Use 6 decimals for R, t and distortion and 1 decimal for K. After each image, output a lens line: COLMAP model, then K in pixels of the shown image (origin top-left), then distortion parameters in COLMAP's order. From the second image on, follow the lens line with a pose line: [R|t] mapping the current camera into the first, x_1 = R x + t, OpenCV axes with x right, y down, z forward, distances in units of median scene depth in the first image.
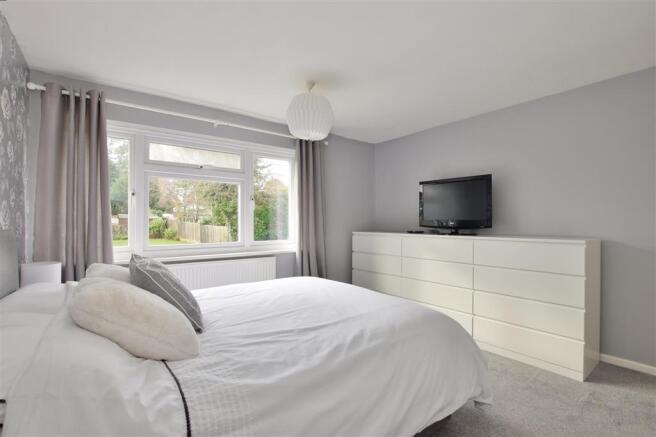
lens RADIAL K [[293.2, 0, 332.6], [0, 293.2, 219.6], [0, 0, 1]] dist [-0.029846, 0.002637]
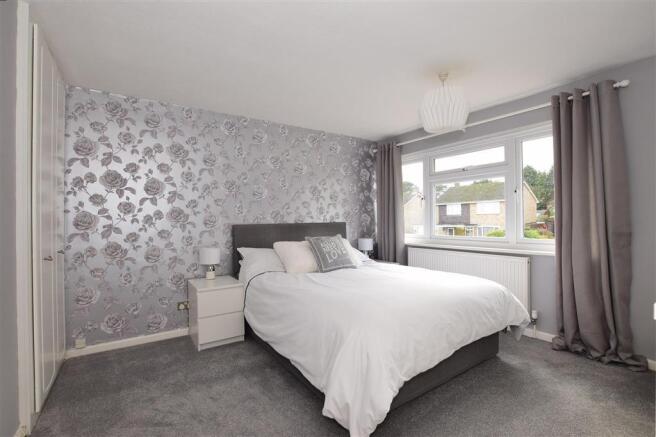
lens RADIAL K [[293.2, 0, 324.2], [0, 293.2, 221.0], [0, 0, 1]] dist [-0.029846, 0.002637]
pose [[-0.007753, -0.008643, -0.999933, 0.736467], [0.020320, 0.999755, -0.008799, 0.021955], [0.999763, -0.020387, -0.007576, 0.498366]]
